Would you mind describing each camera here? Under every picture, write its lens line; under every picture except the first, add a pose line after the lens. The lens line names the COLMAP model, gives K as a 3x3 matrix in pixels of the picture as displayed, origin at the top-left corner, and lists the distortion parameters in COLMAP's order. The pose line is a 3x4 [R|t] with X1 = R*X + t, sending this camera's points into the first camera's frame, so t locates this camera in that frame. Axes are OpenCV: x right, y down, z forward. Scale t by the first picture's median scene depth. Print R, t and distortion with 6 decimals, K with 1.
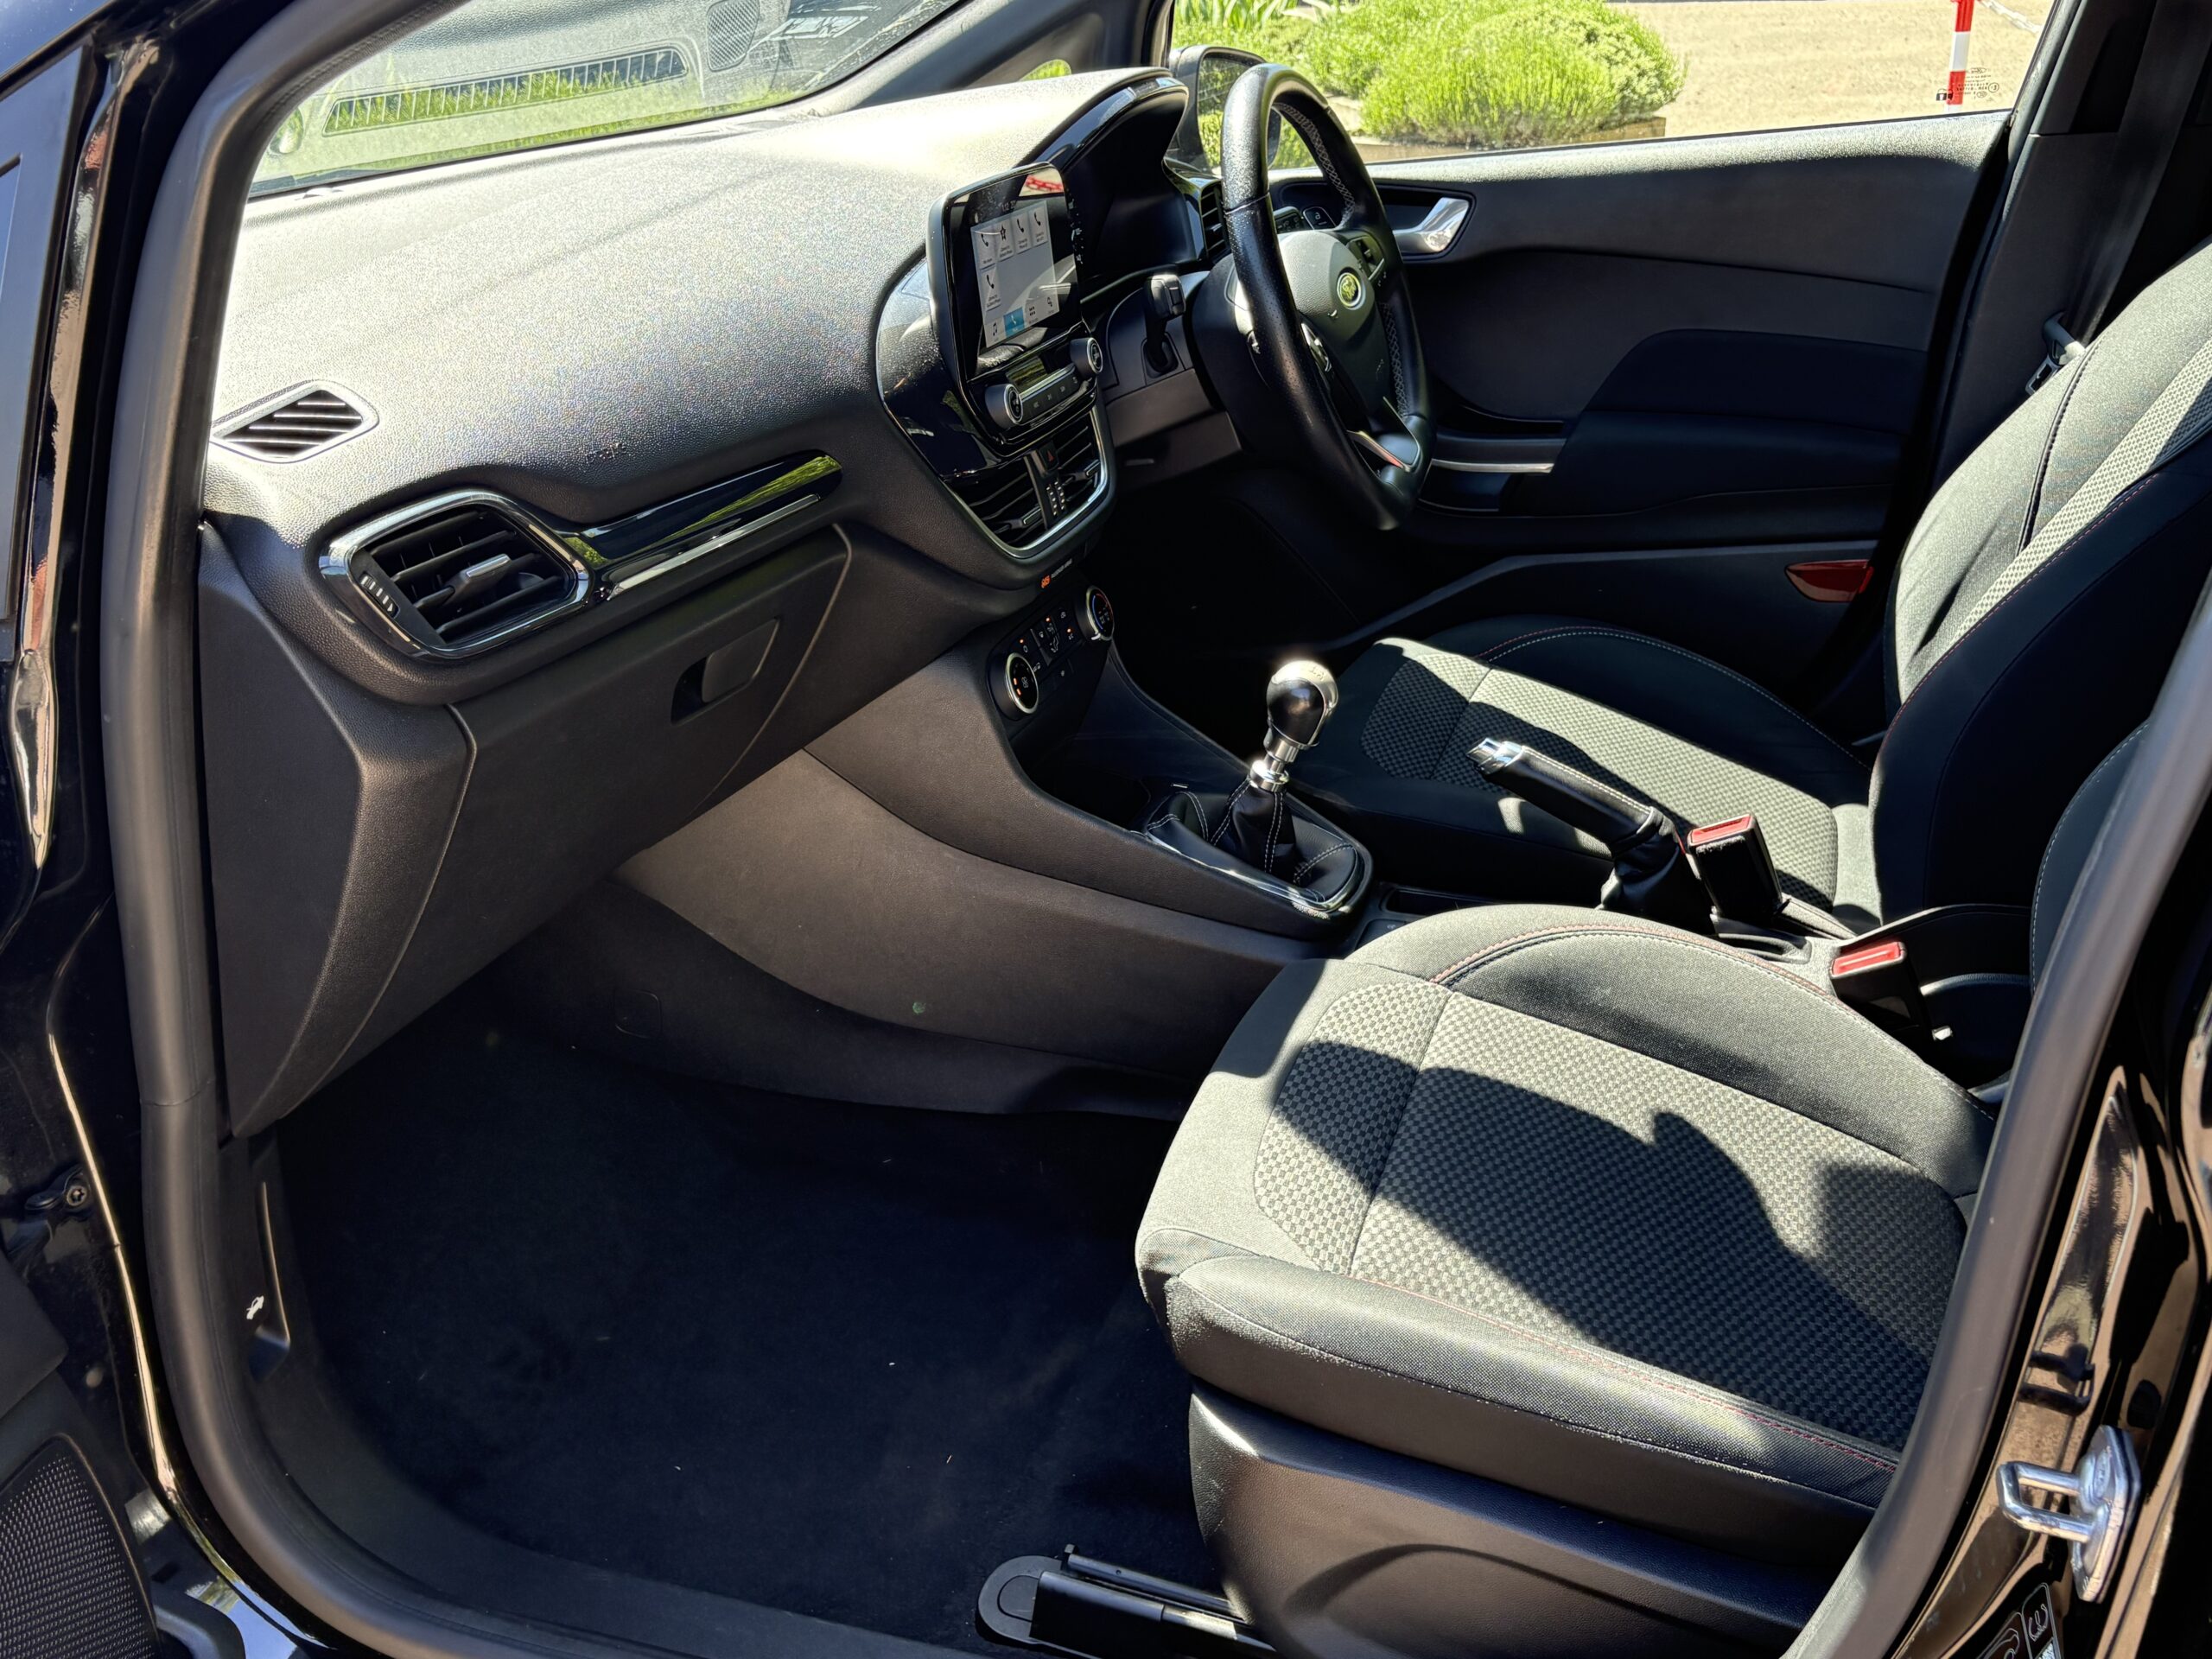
lens RADIAL K [[2146.9, 0, 1110.4], [0, 2146.9, 824.1], [0, 0, 1]] dist [0.107773, -0.405845]
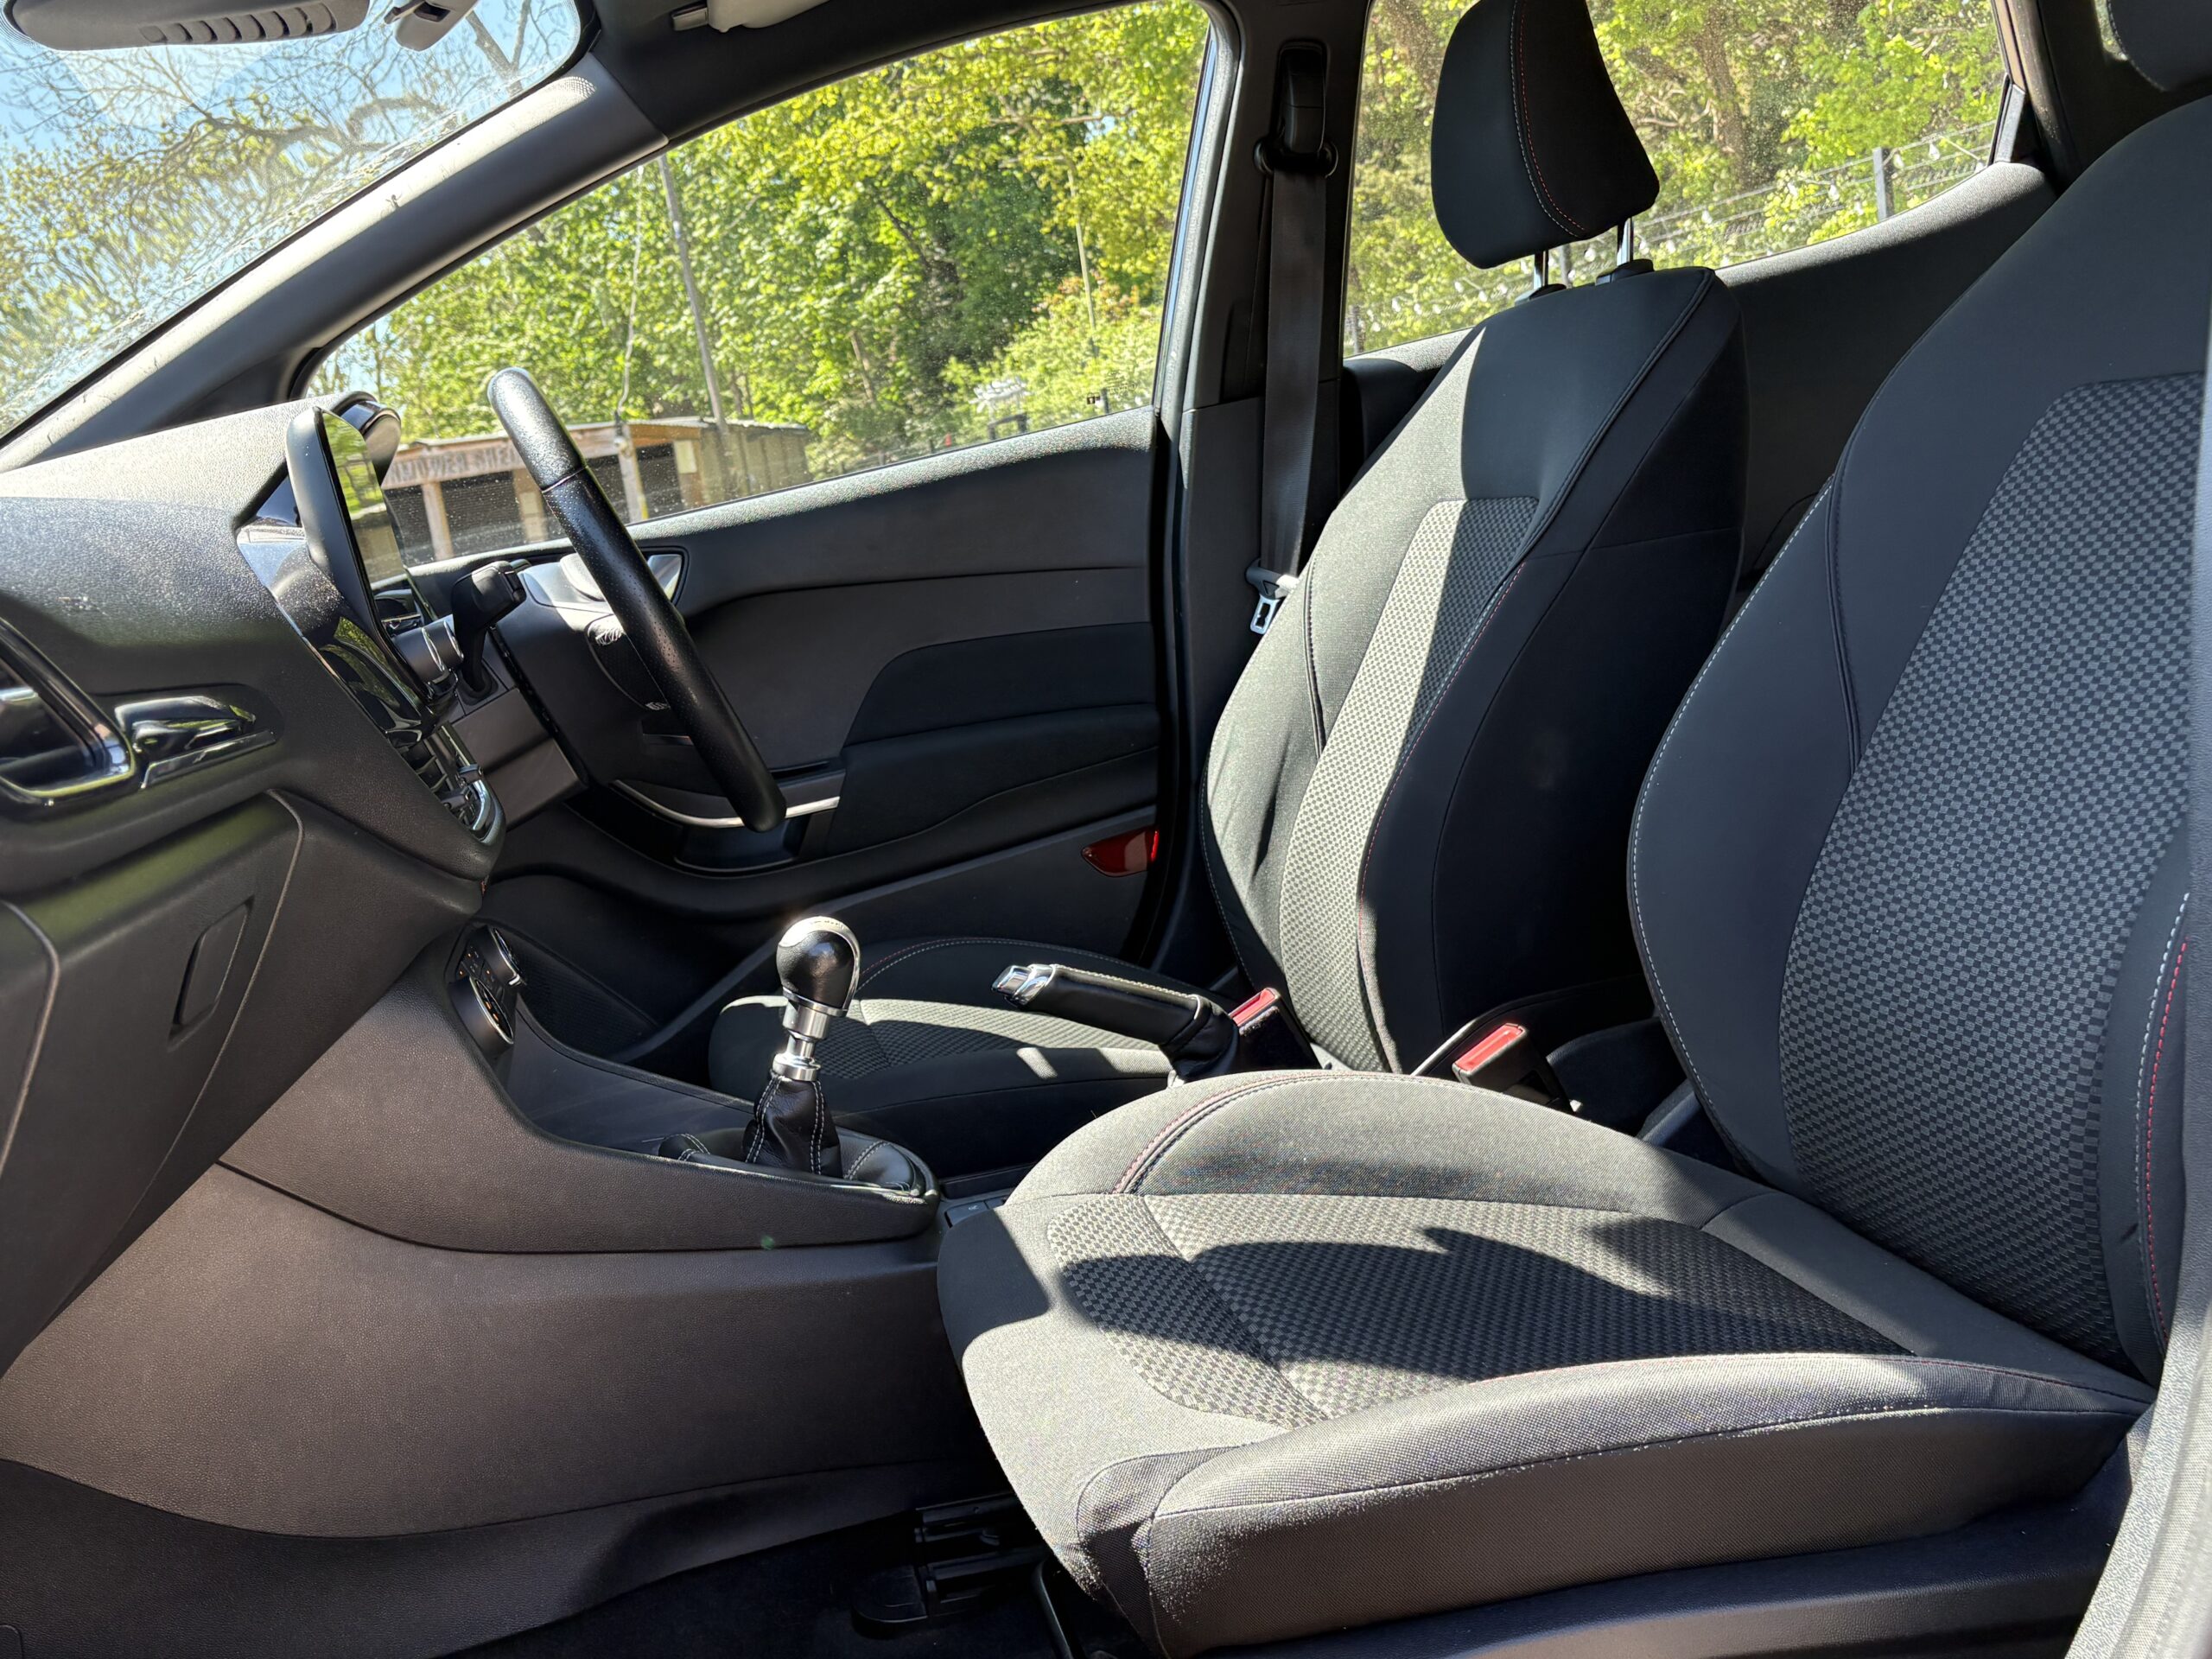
lens RADIAL K [[2097.0, 0, 1112.9], [0, 2097.0, 795.6], [0, 0, 1]] dist [0.073459, -0.167366]
pose [[0.832948, -0.164696, 0.528273, -0.208400], [0.324604, 0.918592, -0.225434, 0.091858], [-0.448139, 0.359254, 0.818601, 0.211970]]
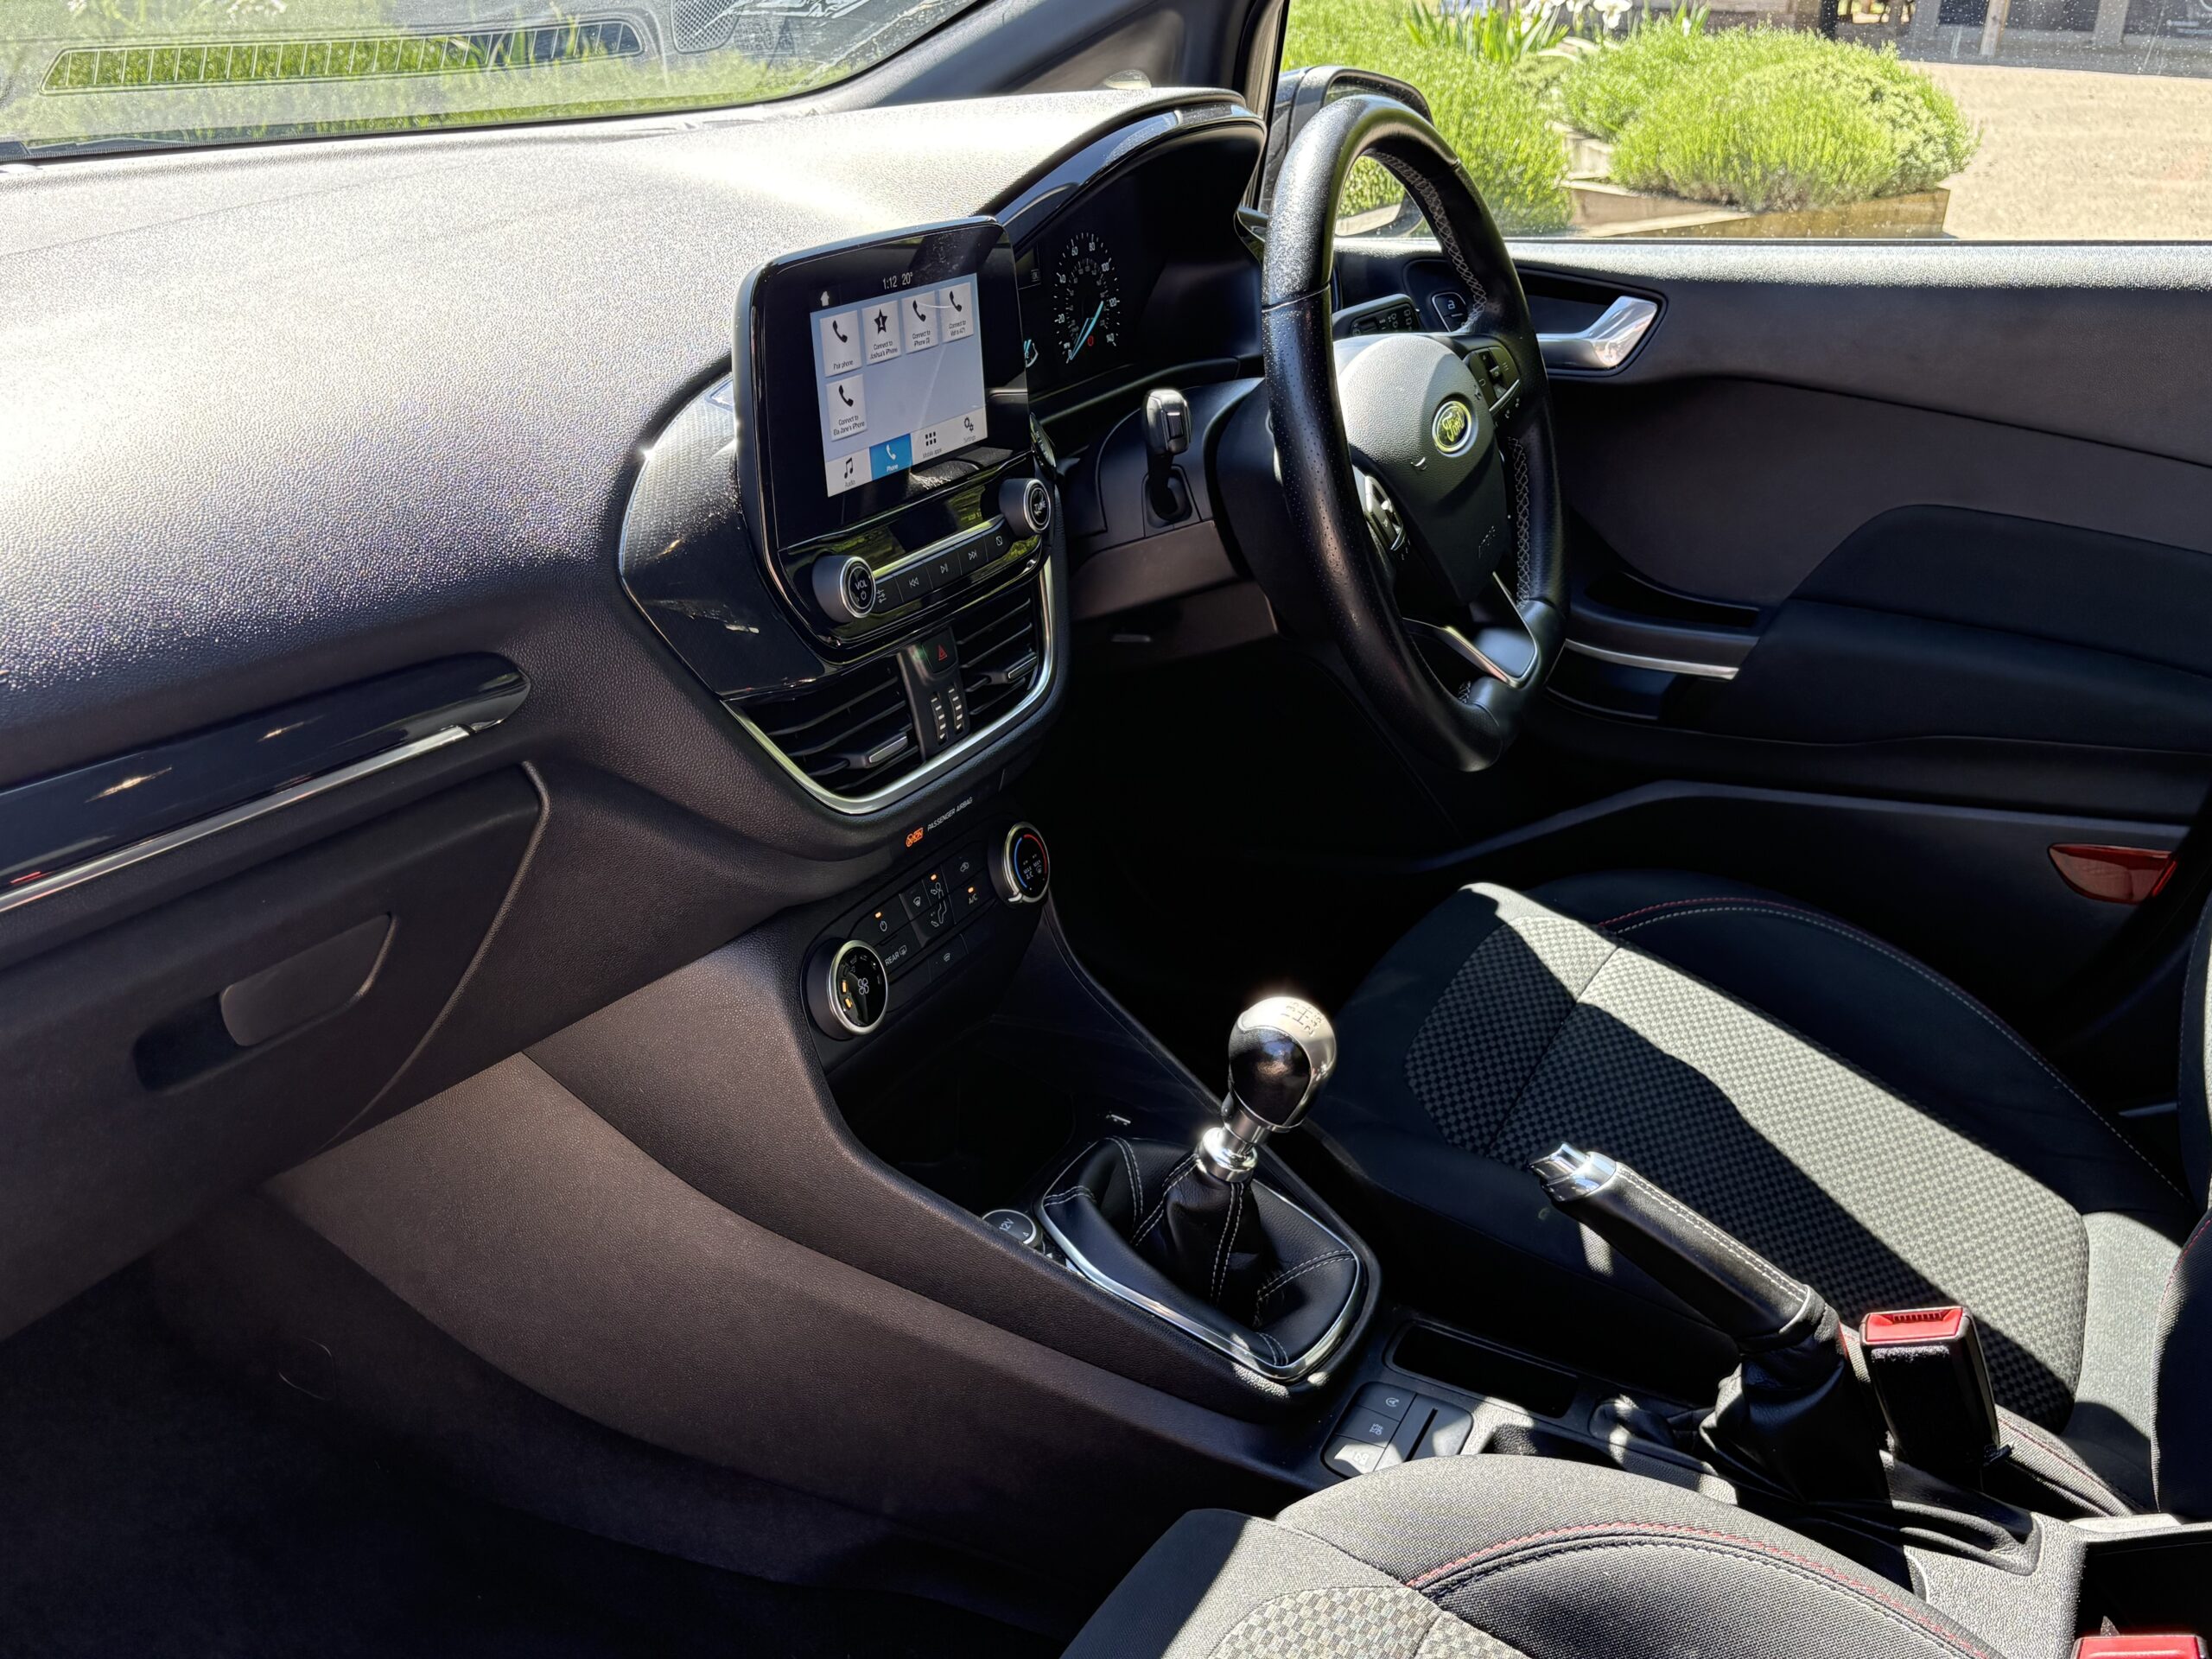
lens RADIAL K [[2097.0, 0, 1112.9], [0, 2097.0, 795.6], [0, 0, 1]] dist [0.073459, -0.167366]
pose [[0.989381, 0.108730, -0.096448, 0.078689], [-0.109700, 0.993953, -0.004802, -0.110874], [0.095343, 0.015332, 0.995326, 0.306091]]
